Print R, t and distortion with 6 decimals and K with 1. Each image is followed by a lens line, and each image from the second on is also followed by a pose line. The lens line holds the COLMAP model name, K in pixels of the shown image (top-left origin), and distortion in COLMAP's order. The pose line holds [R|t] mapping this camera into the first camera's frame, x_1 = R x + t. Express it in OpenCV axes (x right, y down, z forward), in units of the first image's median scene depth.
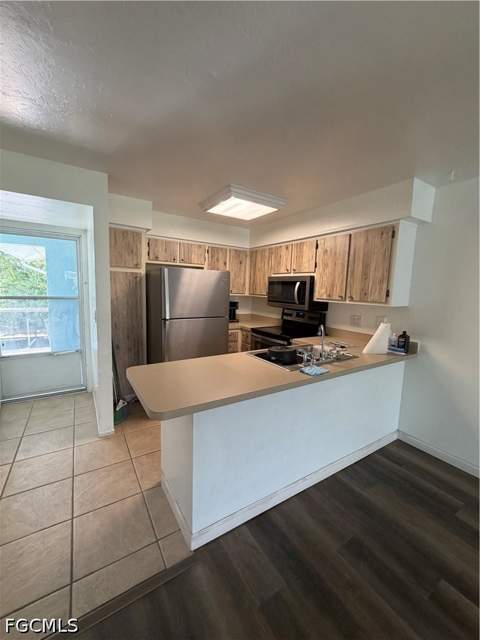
lens RADIAL K [[256.6, 0, 238.9], [0, 256.6, 319.2], [0, 0, 1]] dist [0.001096, 0.000579]
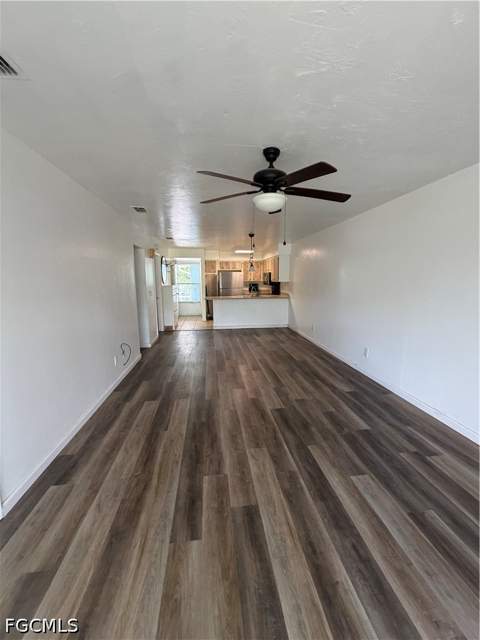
lens RADIAL K [[256.6, 0, 241.4], [0, 256.6, 320.2], [0, 0, 1]] dist [0.001096, 0.000579]
pose [[0.905172, 0.031413, -0.423883, 1.161979], [-0.017722, 0.999187, 0.036203, 0.242704], [0.424676, -0.025258, 0.904993, -1.581177]]
